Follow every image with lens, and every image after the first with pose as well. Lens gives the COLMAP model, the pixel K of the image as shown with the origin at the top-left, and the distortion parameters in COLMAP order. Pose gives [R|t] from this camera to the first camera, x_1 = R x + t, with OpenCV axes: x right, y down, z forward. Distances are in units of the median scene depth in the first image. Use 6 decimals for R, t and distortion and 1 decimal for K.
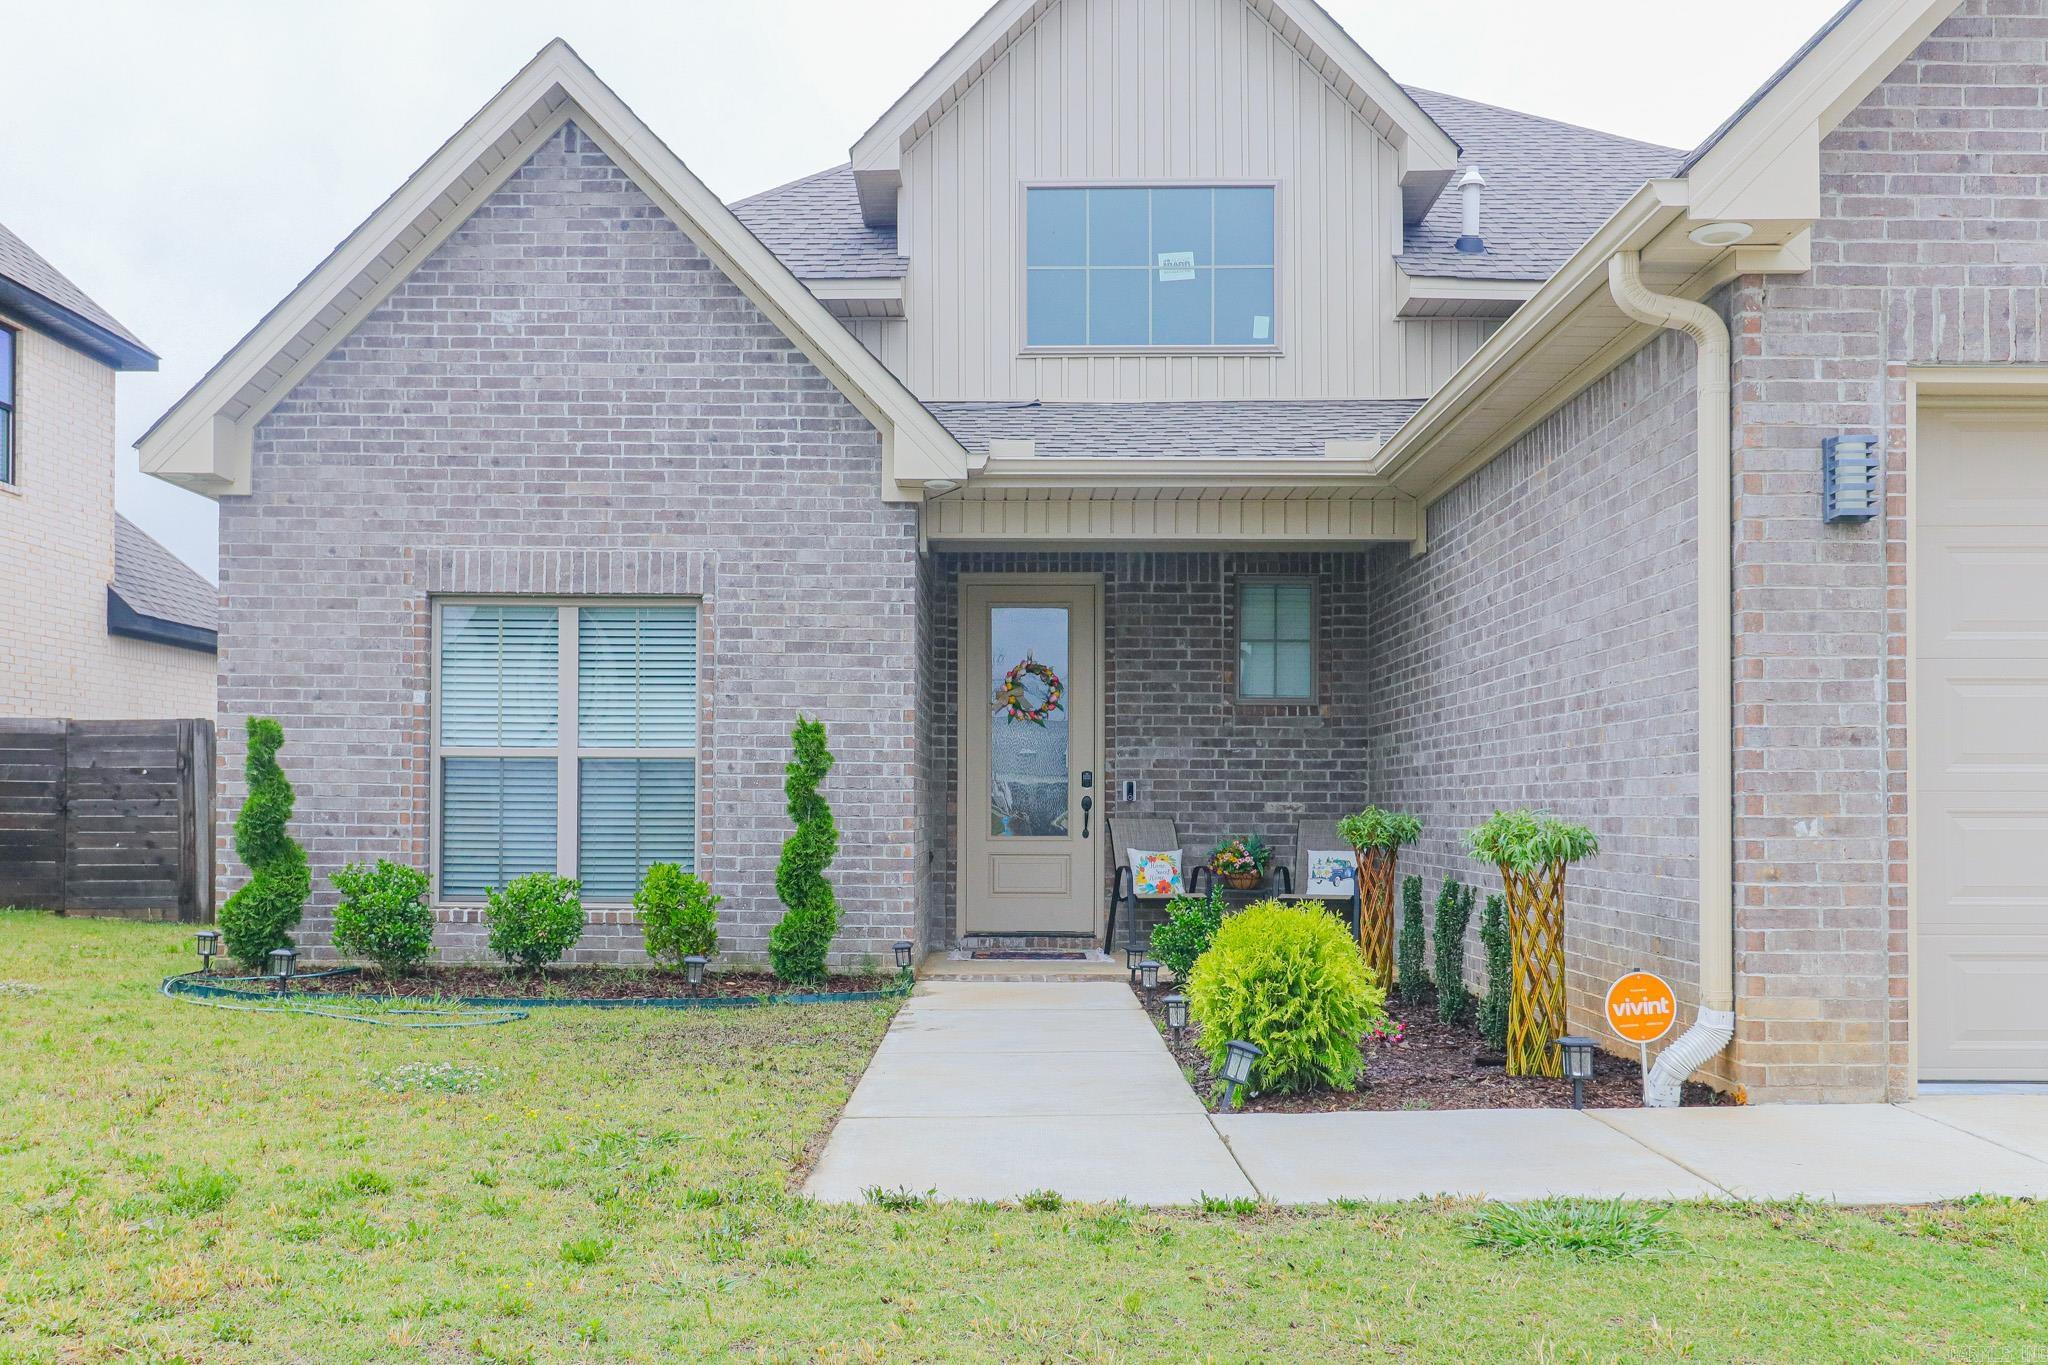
lens RADIAL K [[1693.6, 0, 1024.0], [0, 1693.6, 682.5], [0, 0, 1]] dist [0.001969, 0.002490]
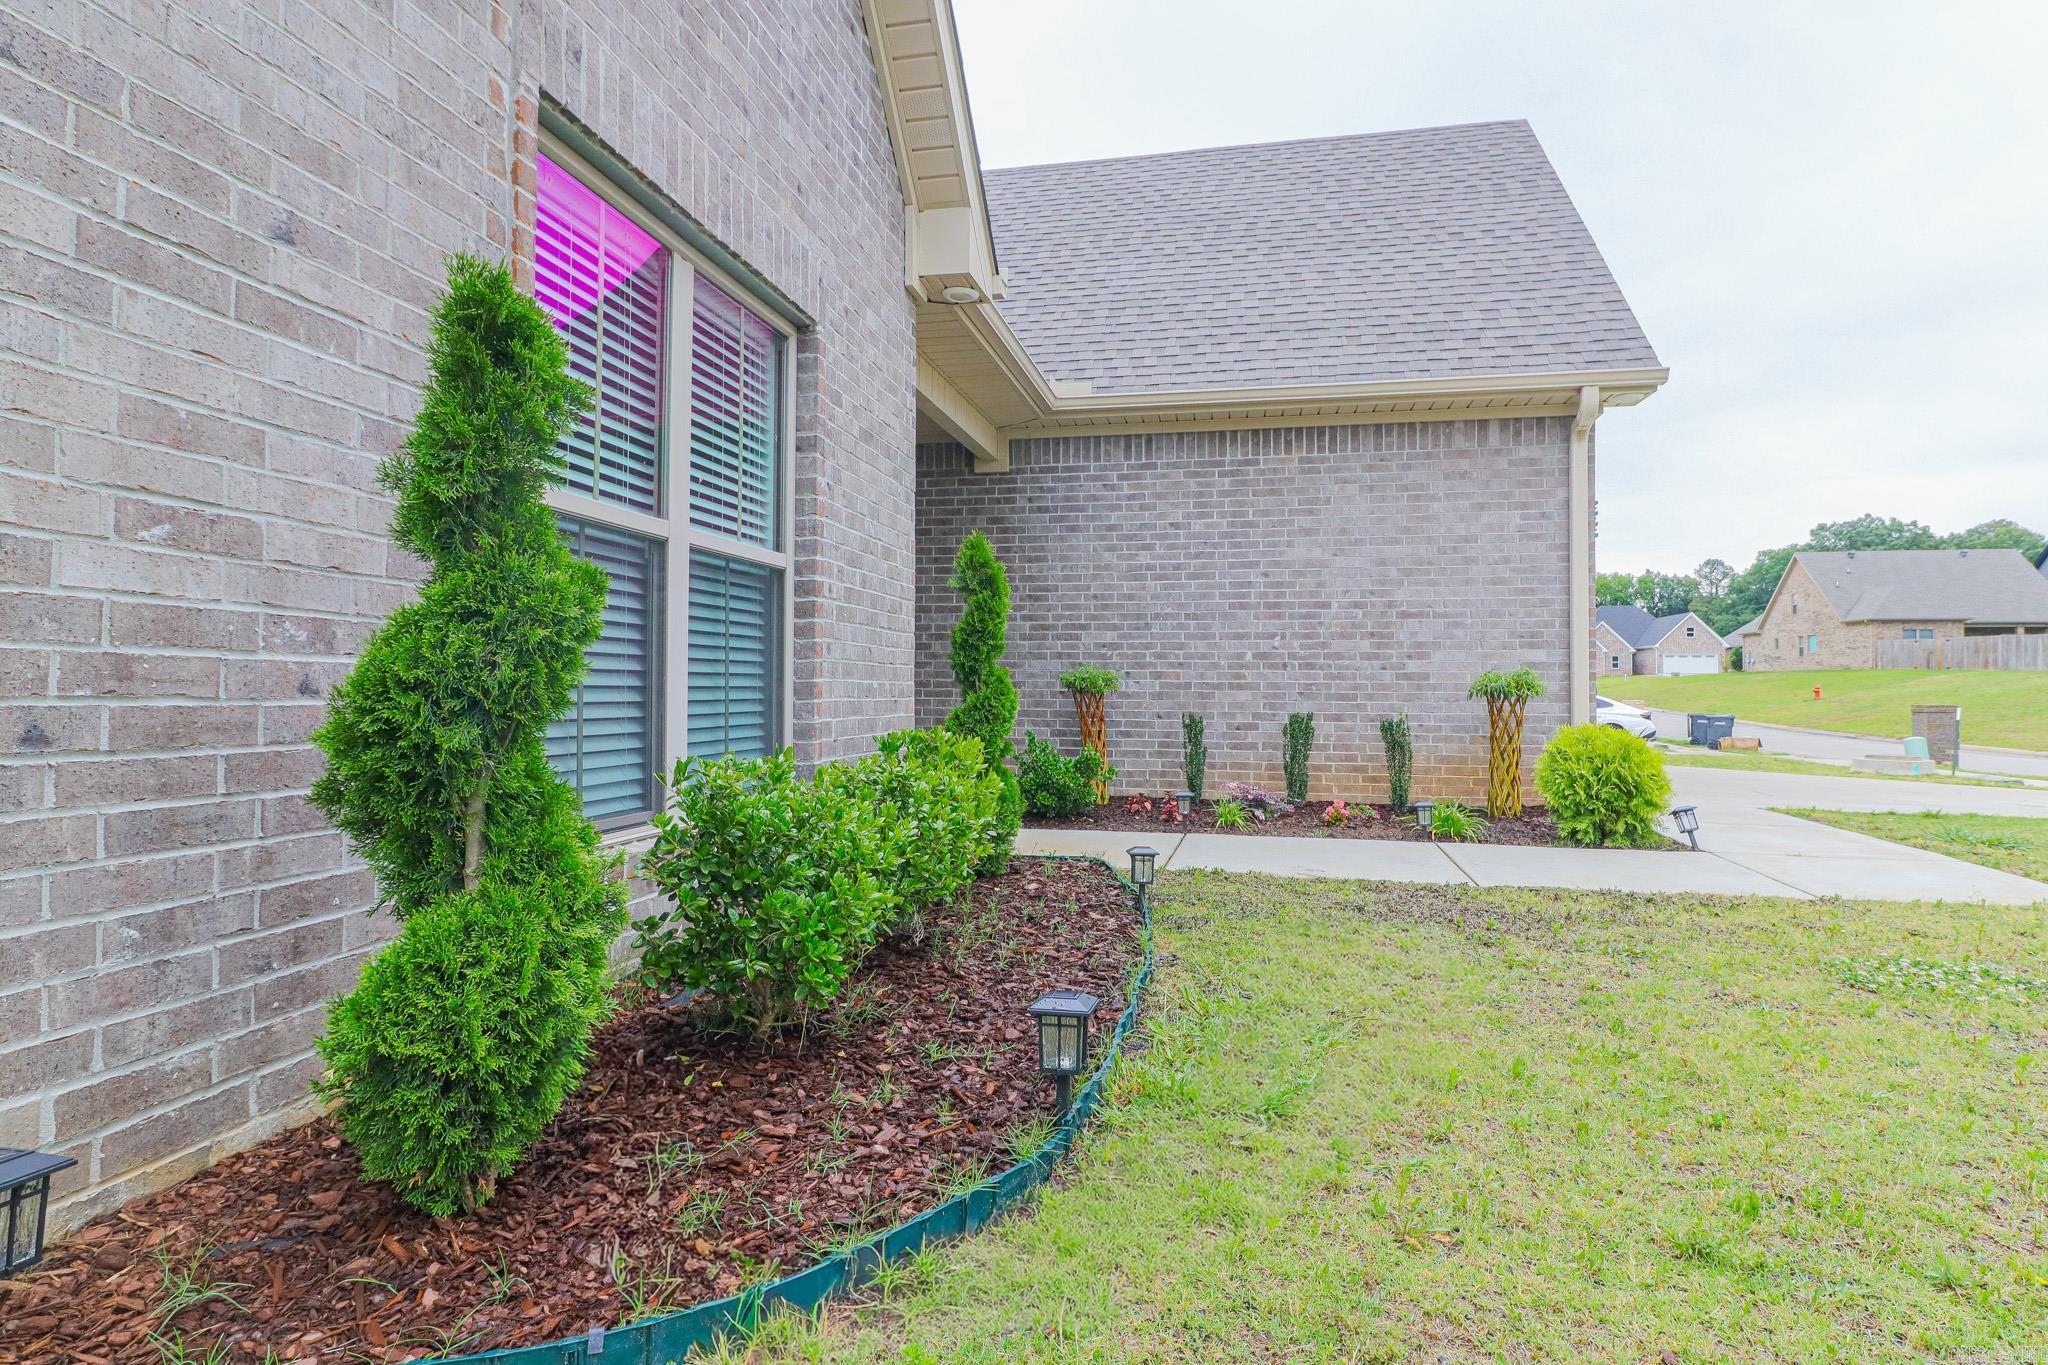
lens RADIAL K [[1084.4, 0, 1024.0], [0, 1084.4, 682.5], [0, 0, 1]] dist [-0.001390, -0.000207]
pose [[0.158840, 0.001453, 0.987303, -0.596495], [-0.076988, 0.996972, 0.010919, 0.076828], [-0.984298, -0.077745, 0.158471, 0.849258]]
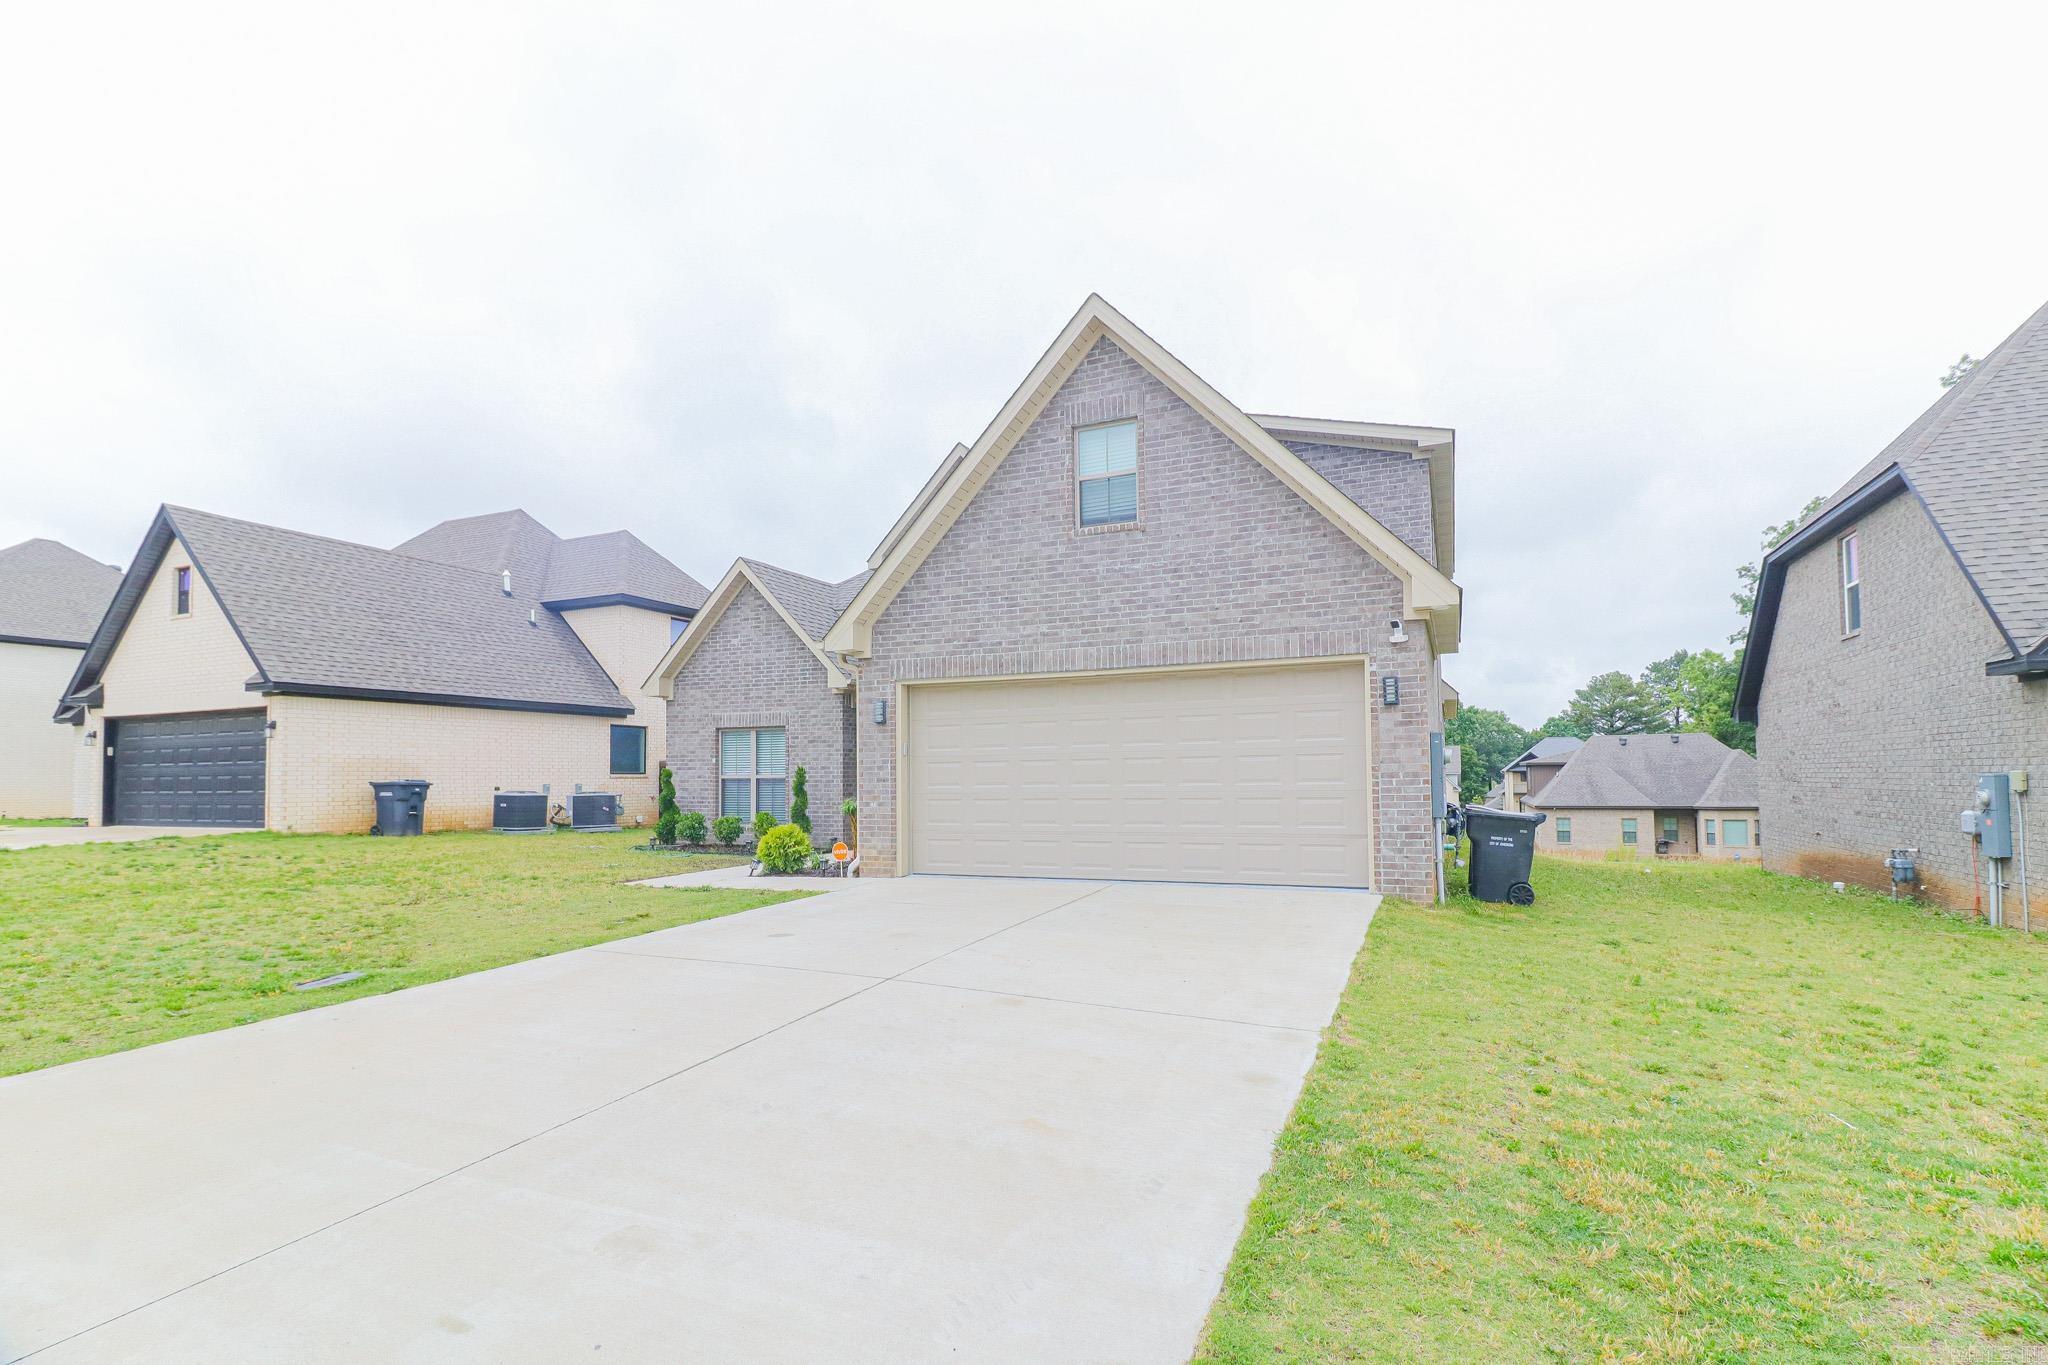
lens RADIAL K [[934.2, 0, 1041.0], [0, 934.2, 668.6], [0, 0, 1]] dist [0.014968, -0.011785]
pose [[0.935093, -0.057683, -0.349677, 0.876311], [0.045369, 0.998031, -0.043312, -0.061632], [0.351487, 0.024637, 0.935868, -0.467805]]
